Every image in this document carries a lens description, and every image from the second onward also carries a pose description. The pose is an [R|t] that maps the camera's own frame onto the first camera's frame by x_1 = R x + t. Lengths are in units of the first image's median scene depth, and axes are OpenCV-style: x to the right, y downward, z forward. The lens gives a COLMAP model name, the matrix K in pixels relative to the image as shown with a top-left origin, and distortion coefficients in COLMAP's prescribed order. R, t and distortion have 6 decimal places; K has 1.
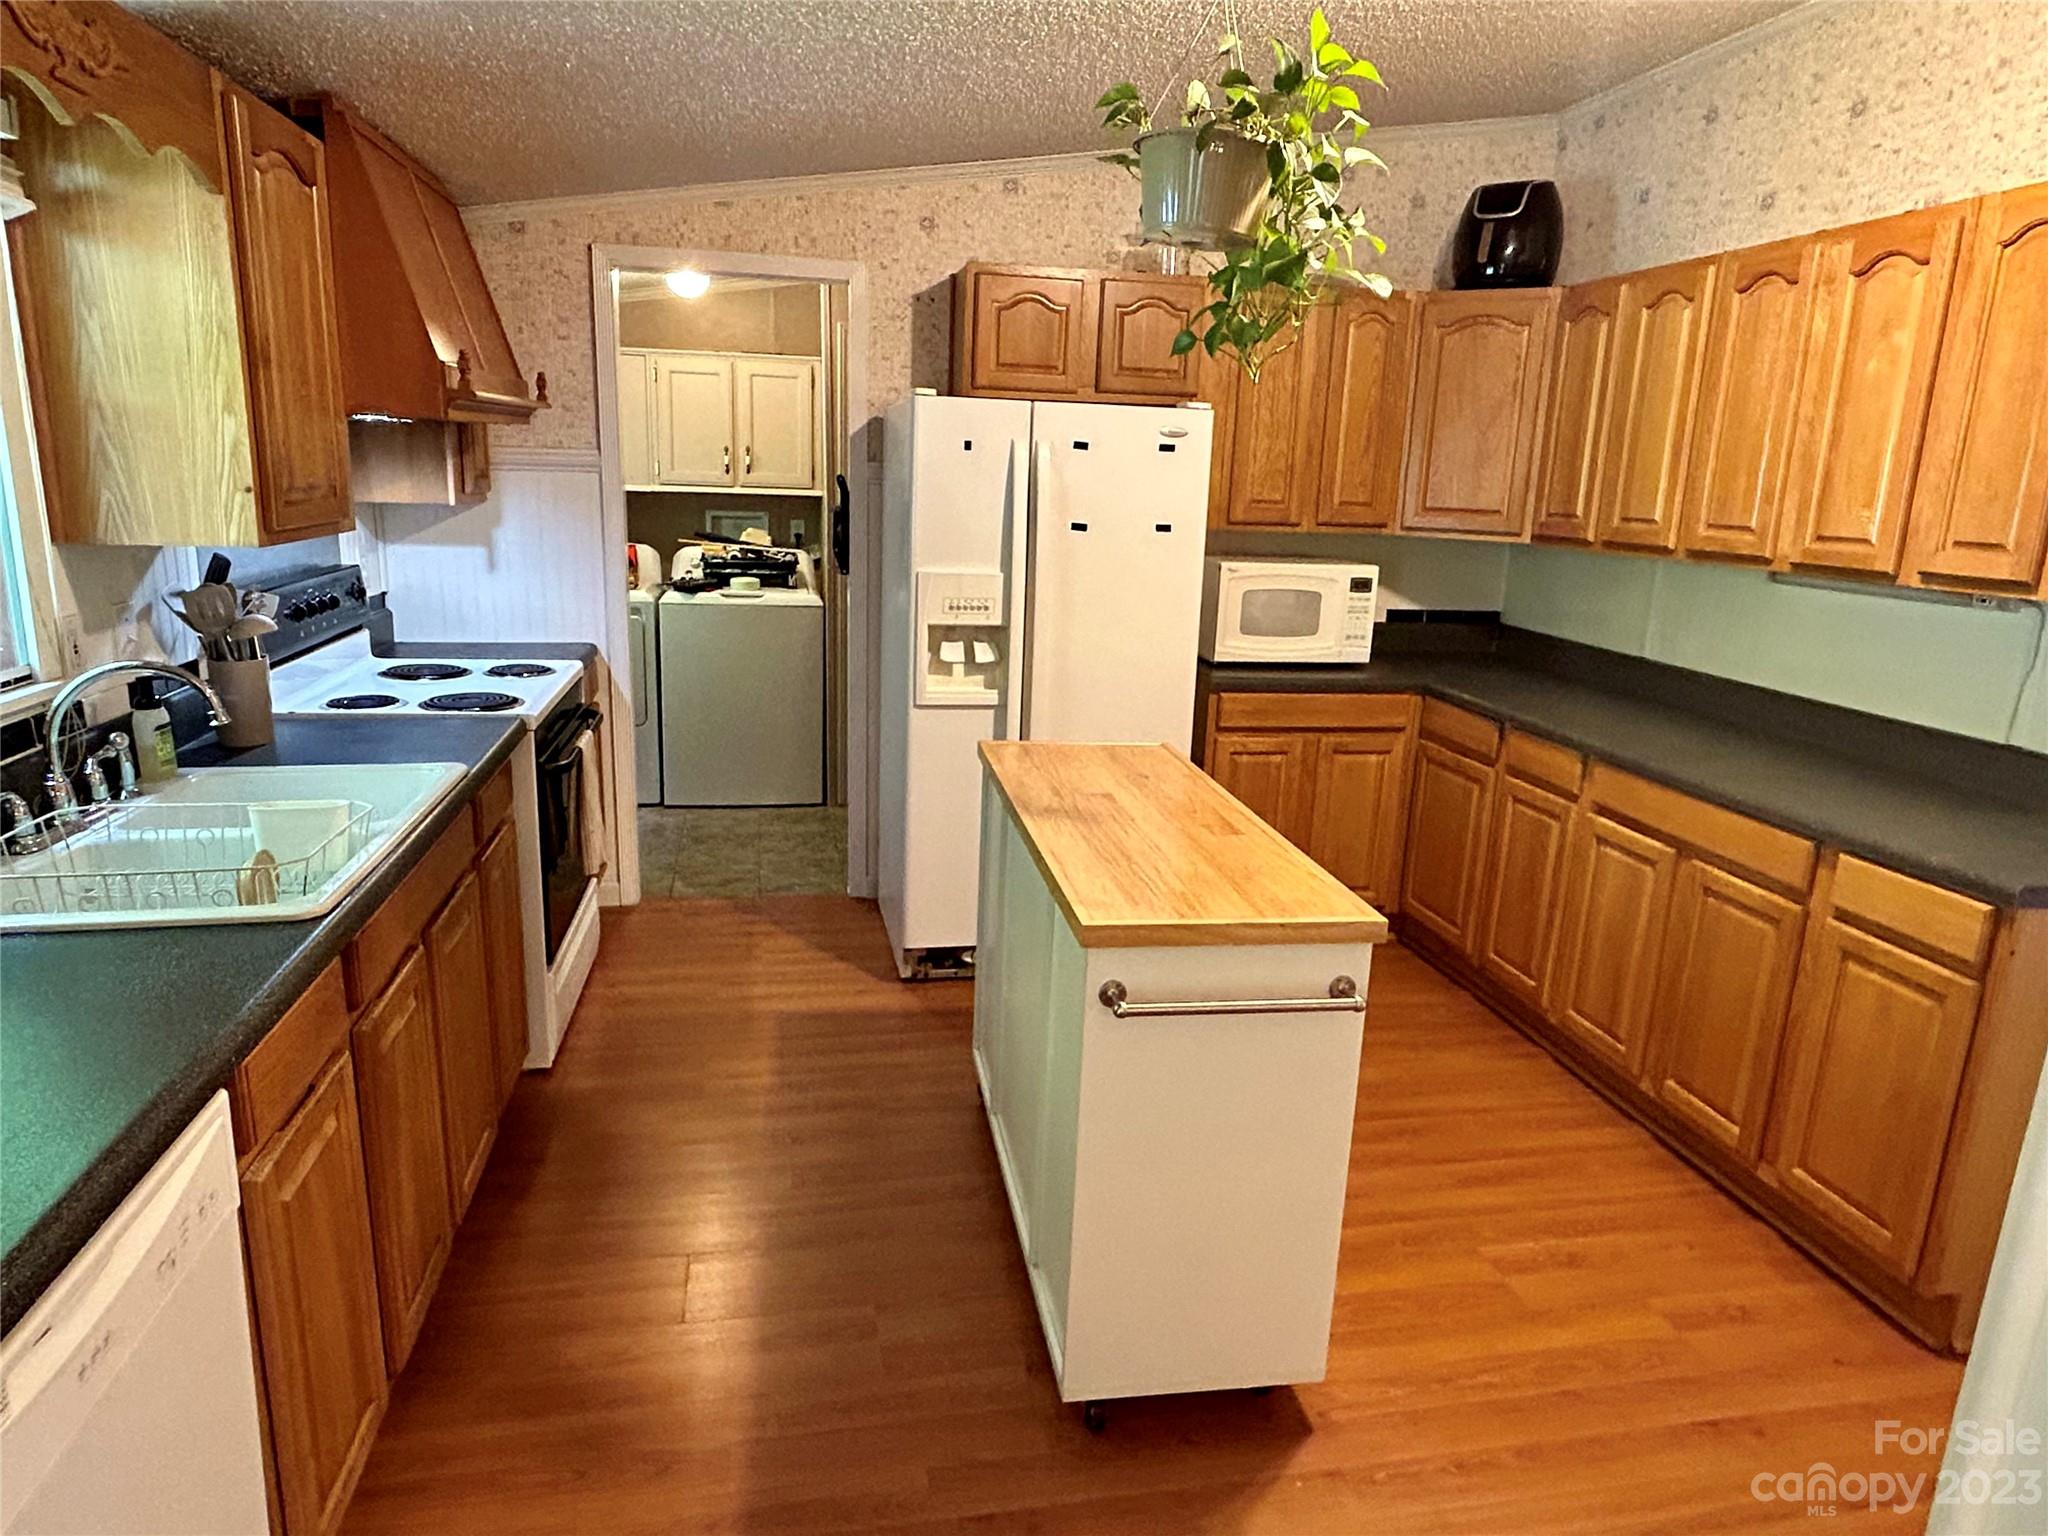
lens RADIAL K [[1254.9, 0, 1019.2], [0, 1254.9, 760.1], [0, 0, 1]] dist [-0.002804, -0.003536]
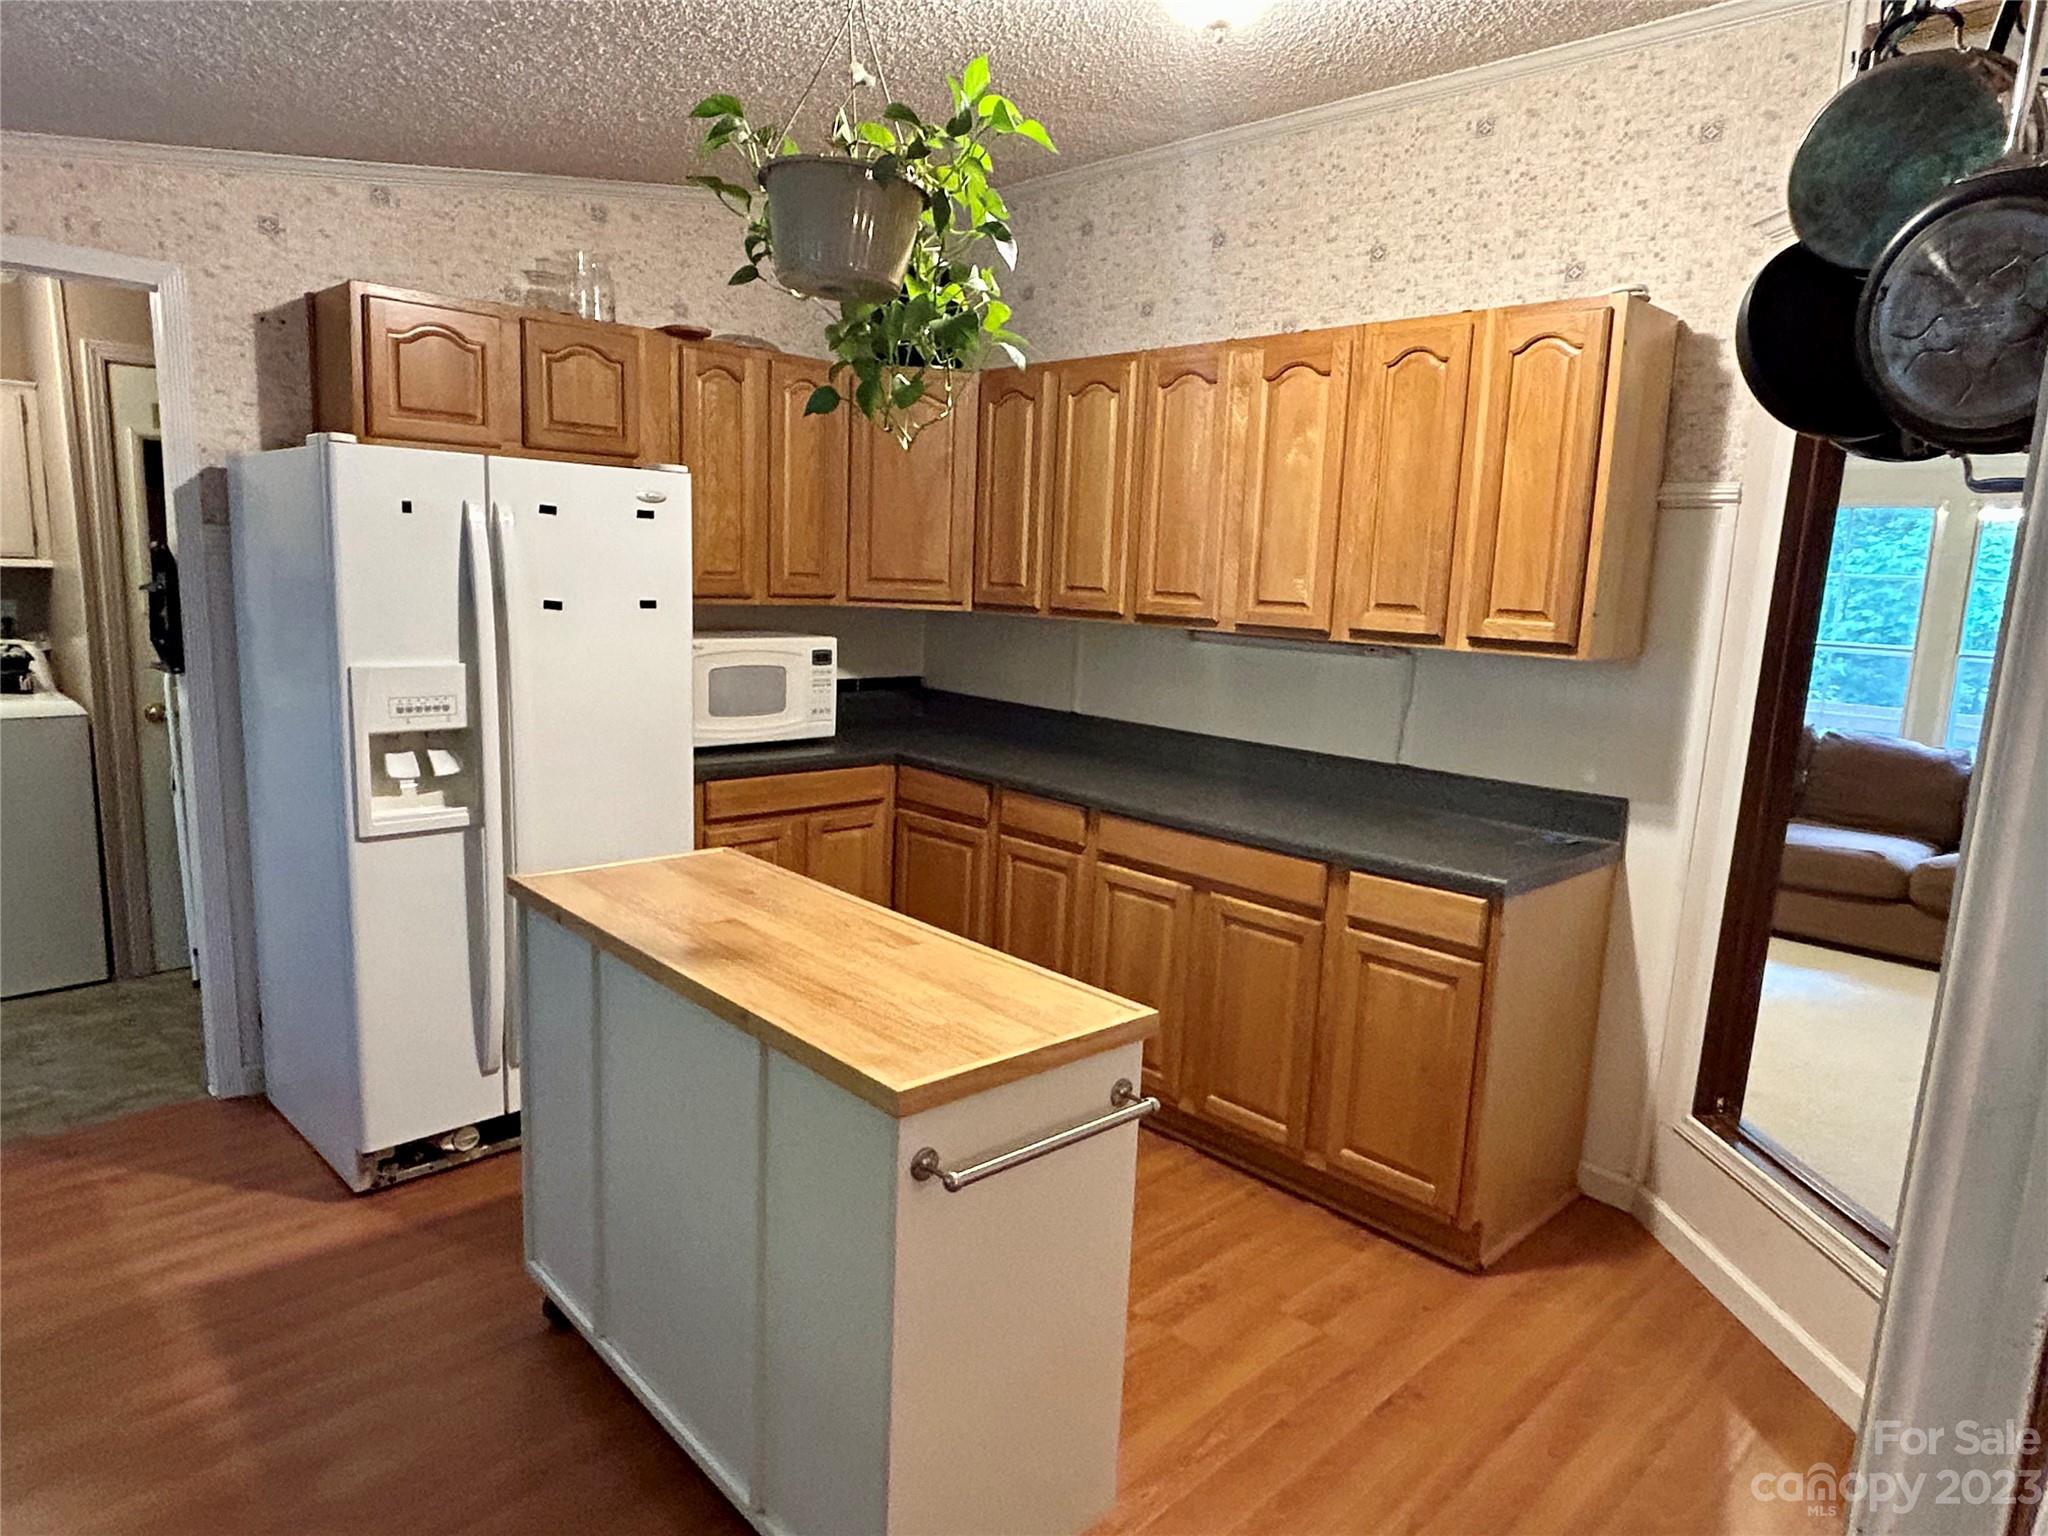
lens RADIAL K [[1254.9, 0, 1025.2], [0, 1254.9, 771.5], [0, 0, 1]] dist [-0.002804, -0.003536]
pose [[0.832578, -0.093896, 0.545891, -0.158762], [0.115909, 0.993242, -0.005940, -0.032600], [-0.541644, 0.068219, 0.837835, 0.126268]]
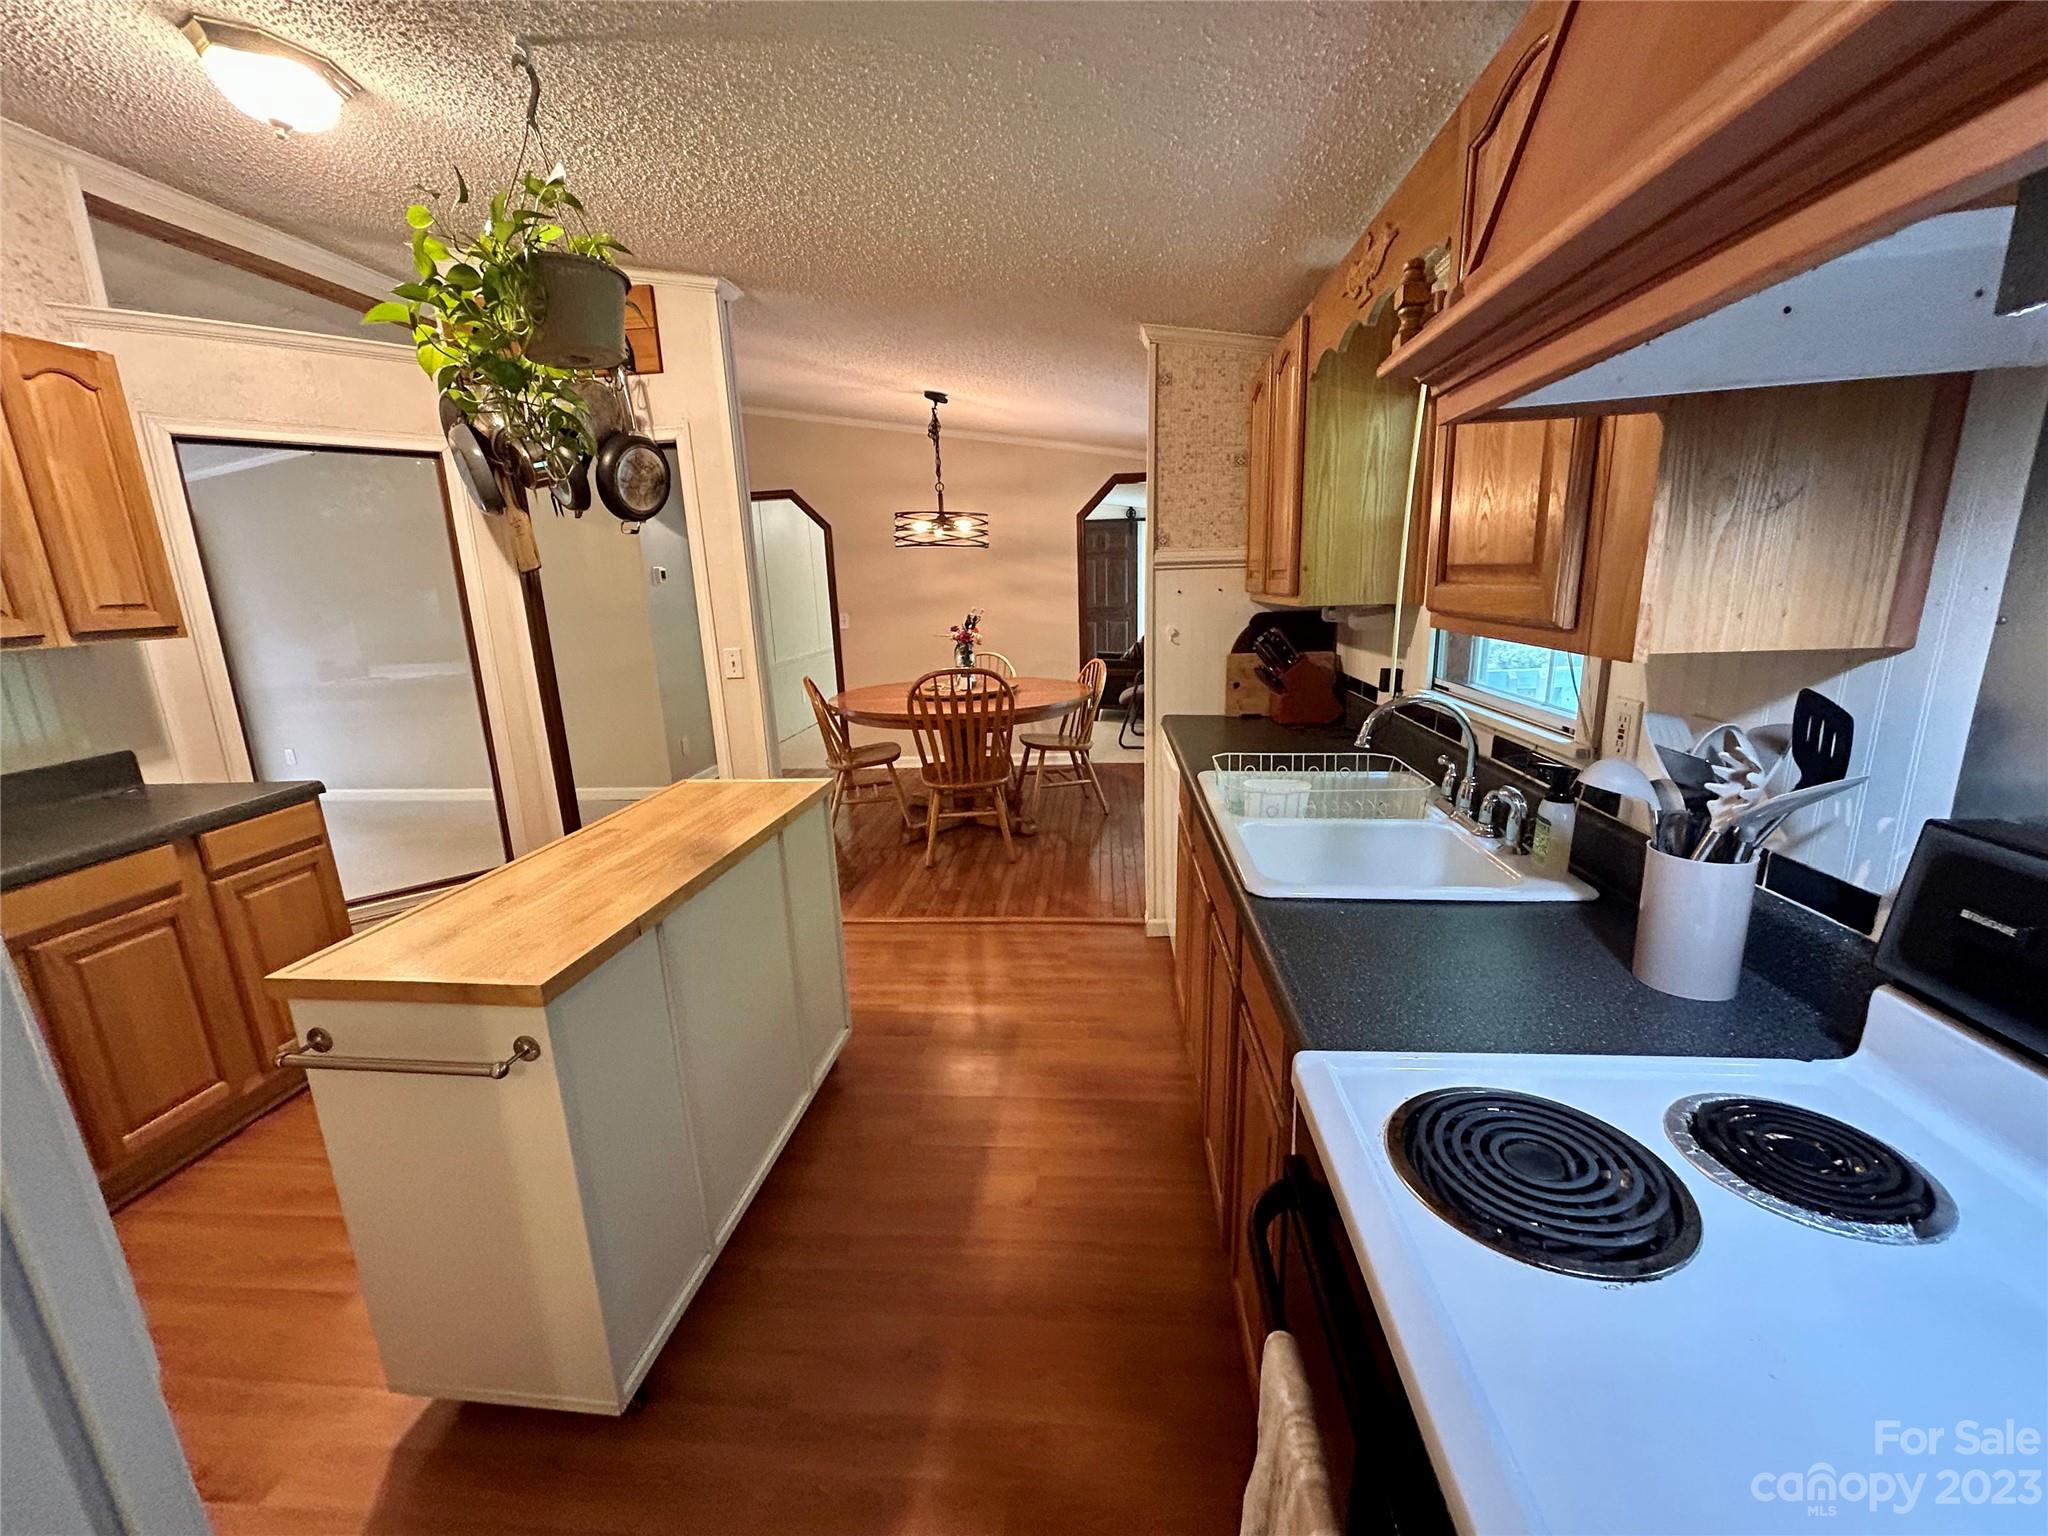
lens RADIAL K [[823.5, 0, 1028.8], [0, 823.5, 765.4], [0, 0, 1]] dist [-0.002848, 0.001293]
pose [[-0.962690, -0.066243, 0.262374, -0.307380], [0.060801, 0.891835, 0.448256, -0.237556], [-0.263688, 0.447485, -0.854533, 1.047773]]
